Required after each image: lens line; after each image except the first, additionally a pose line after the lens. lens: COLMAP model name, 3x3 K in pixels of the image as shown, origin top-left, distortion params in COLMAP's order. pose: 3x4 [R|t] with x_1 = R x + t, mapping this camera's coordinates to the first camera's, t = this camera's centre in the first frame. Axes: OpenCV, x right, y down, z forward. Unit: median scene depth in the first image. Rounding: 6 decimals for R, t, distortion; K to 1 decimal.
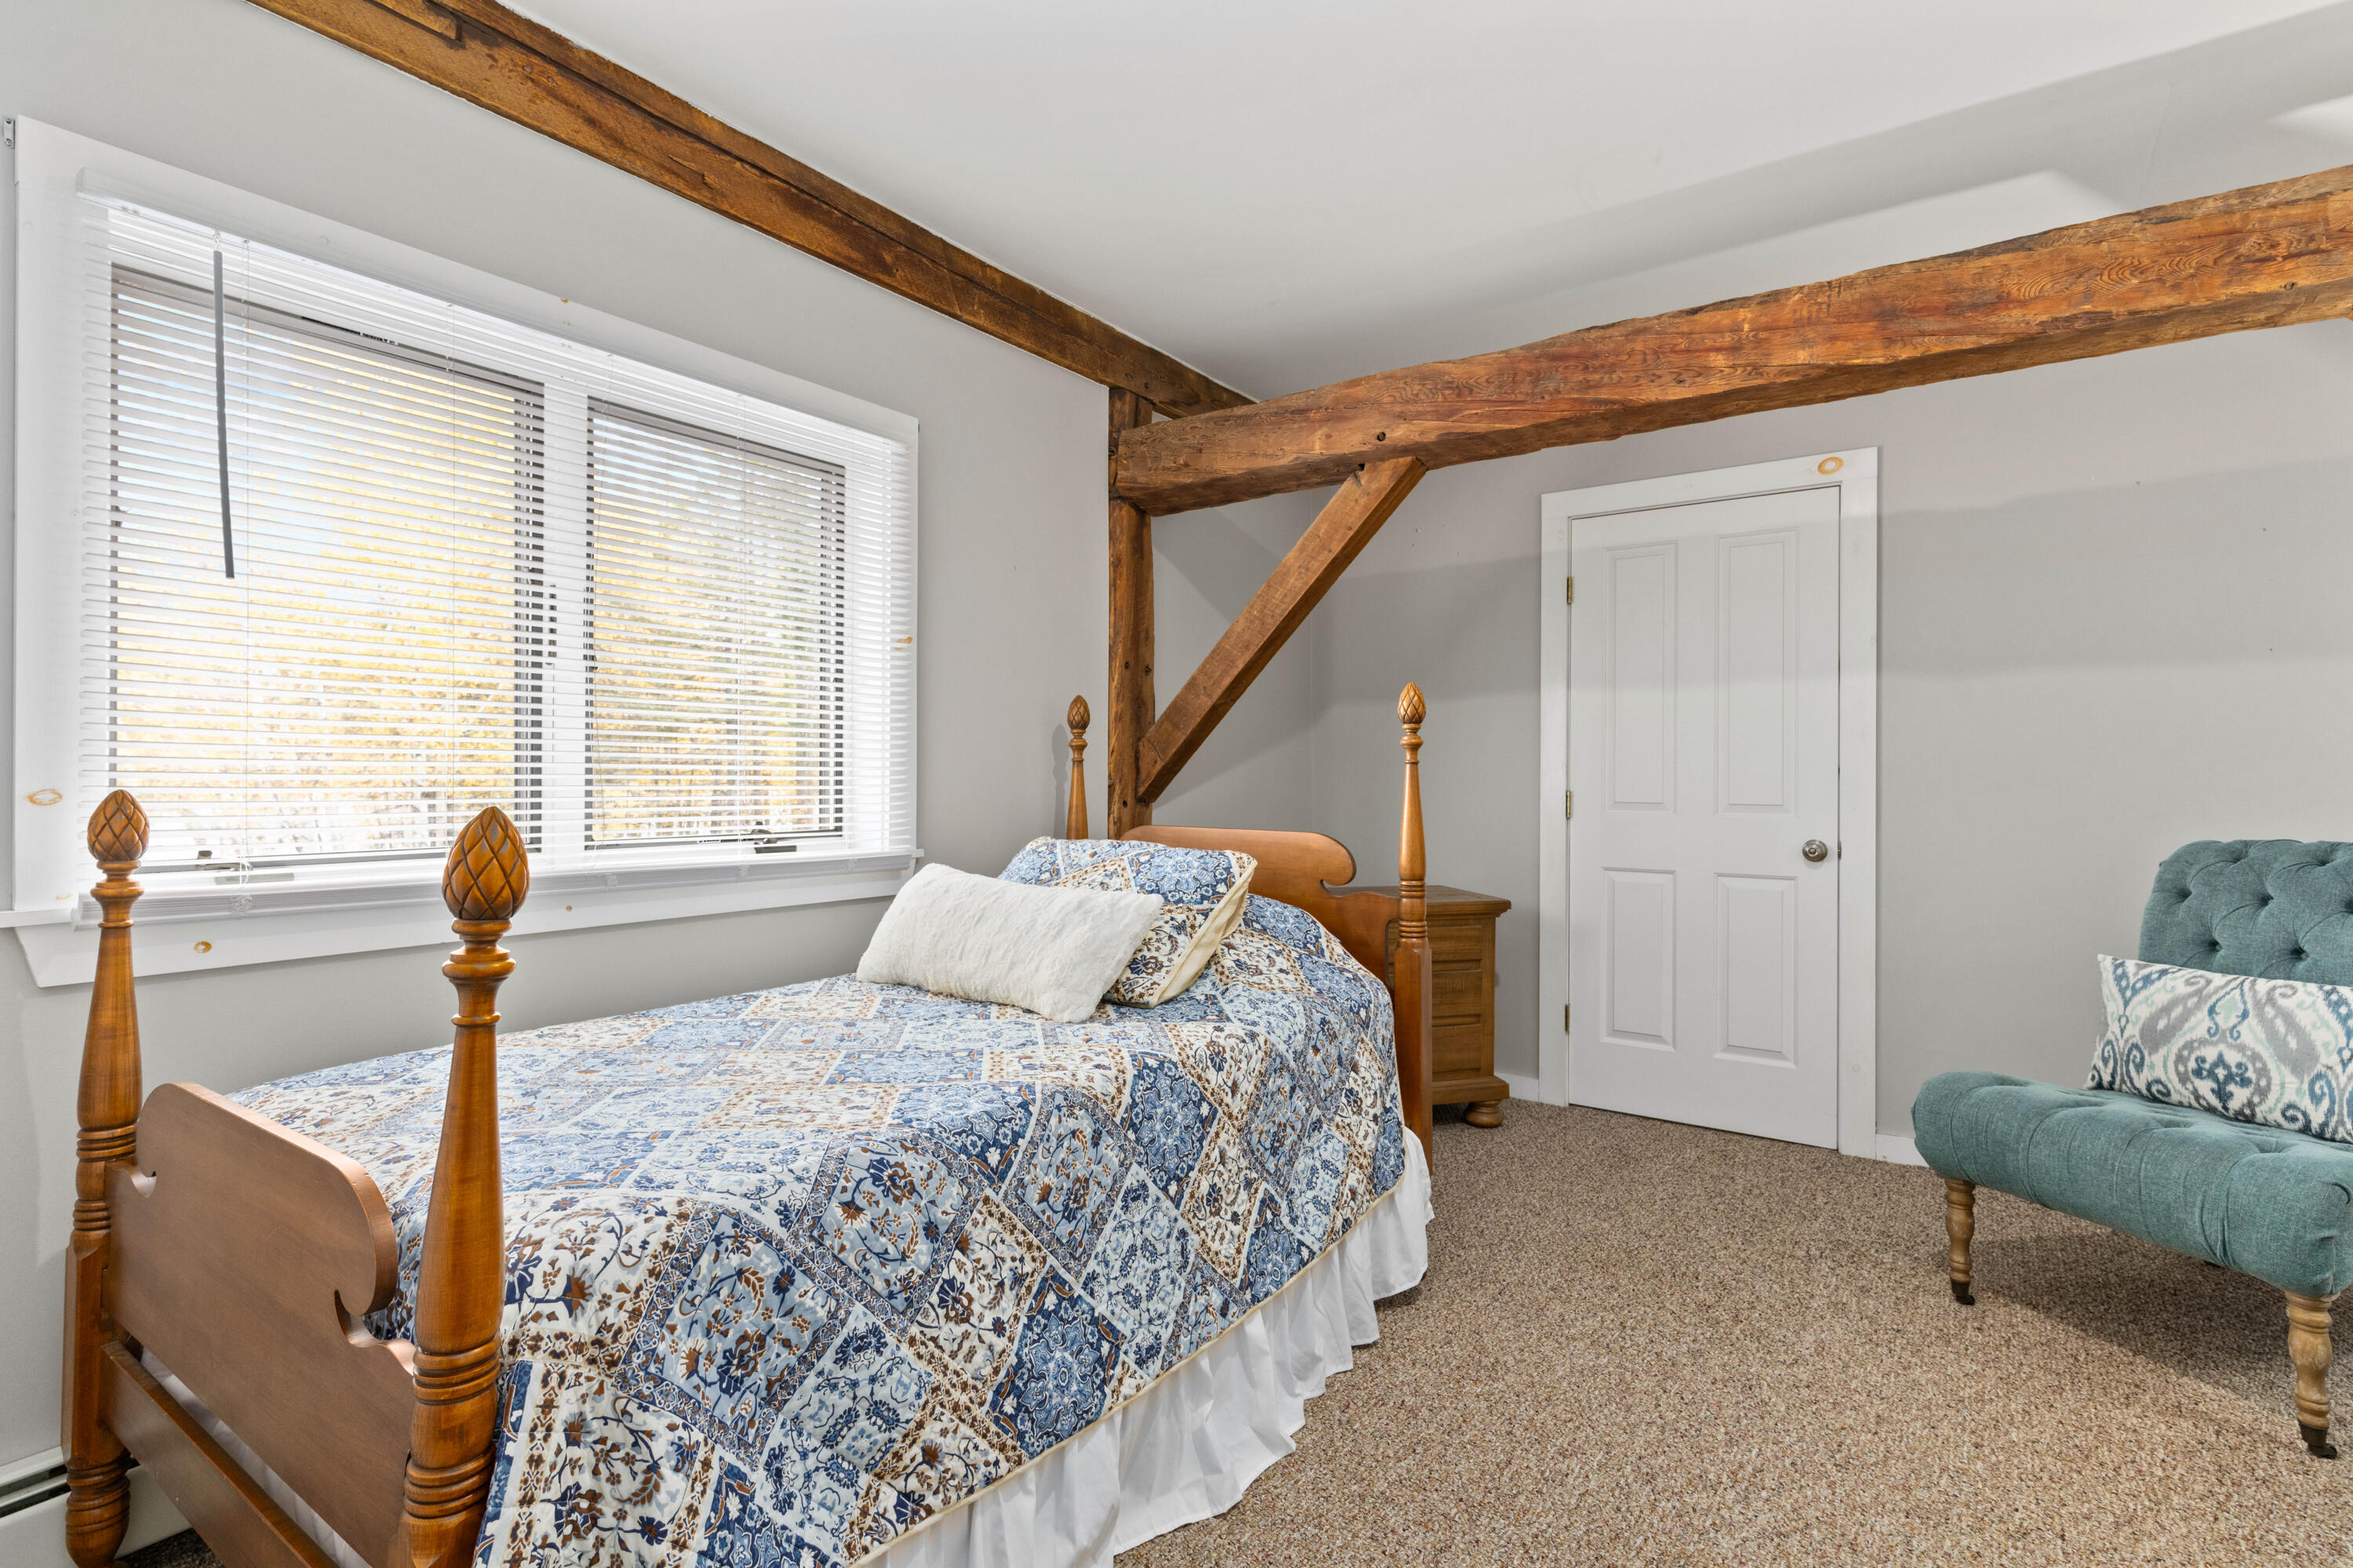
lens RADIAL K [[1133.1, 0, 1173.1], [0, 1133.1, 774.5], [0, 0, 1]] dist [0.004738, -0.000644]
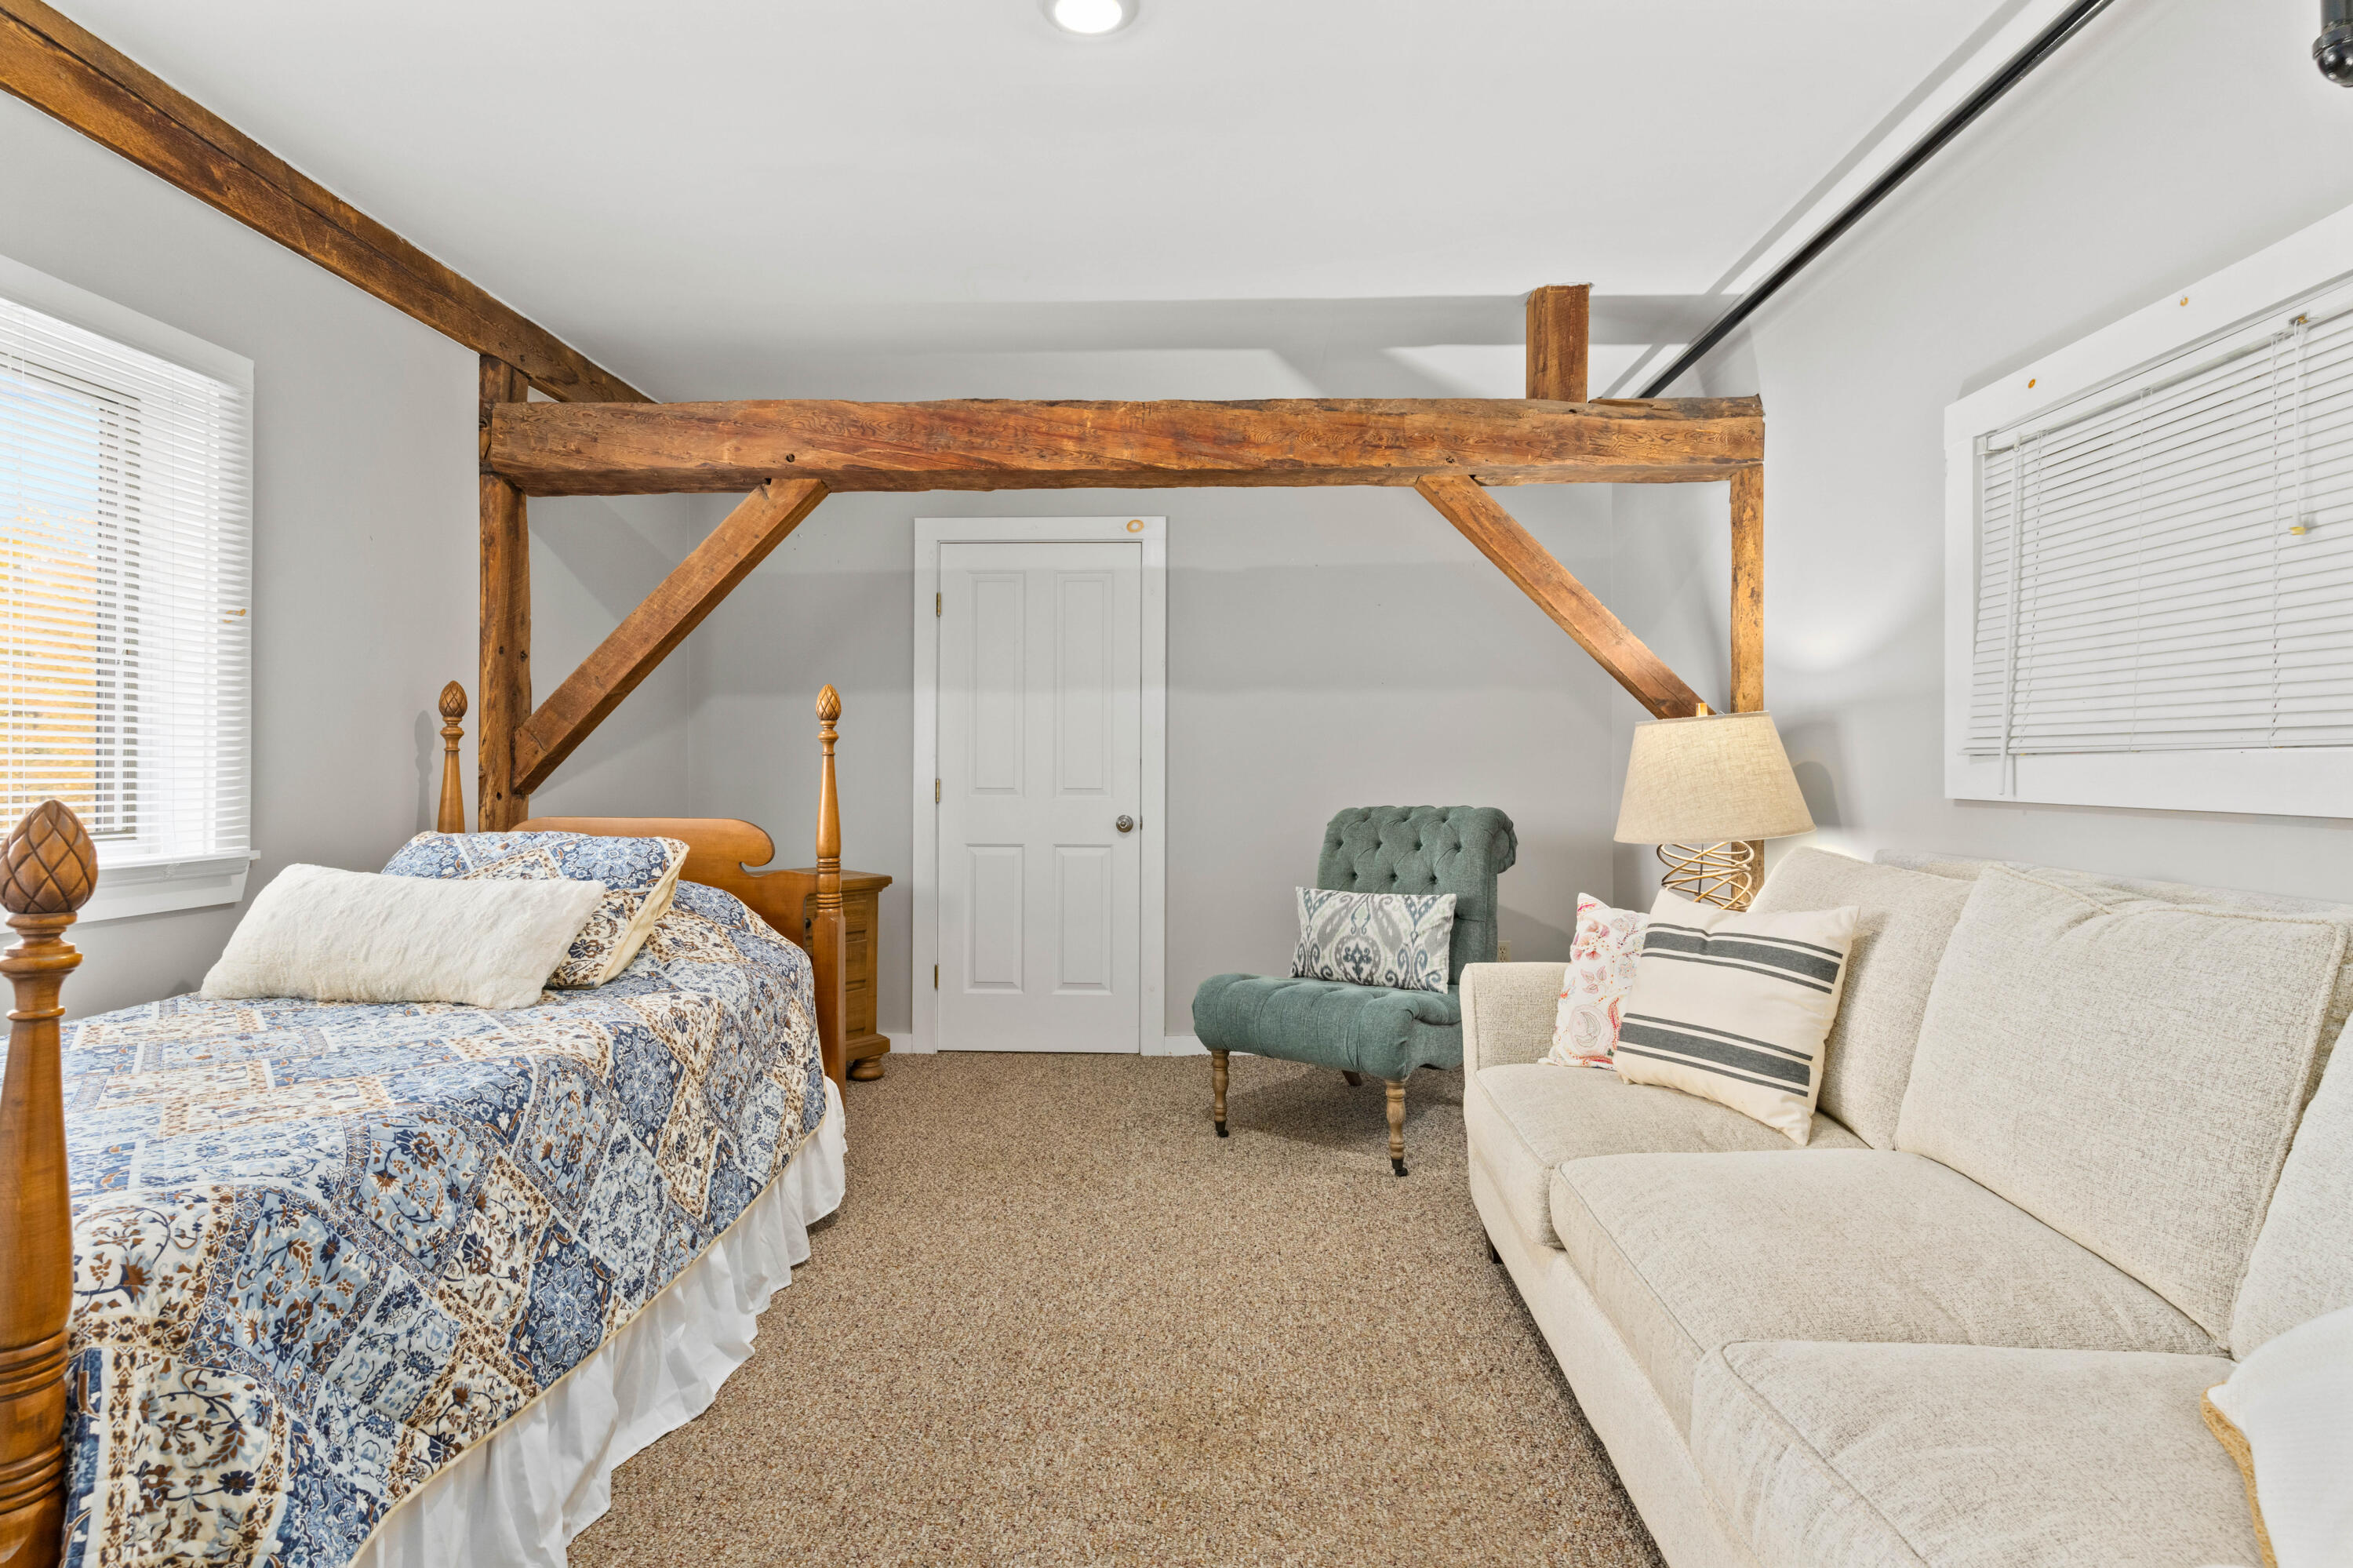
lens RADIAL K [[1133.1, 0, 1173.1], [0, 1133.1, 774.5], [0, 0, 1]] dist [0.004738, -0.000644]
pose [[0.837153, -0.005757, 0.546939, -0.166270], [0.000719, 0.999955, 0.009426, -0.001283], [-0.546969, -0.007498, 0.837119, -0.193219]]
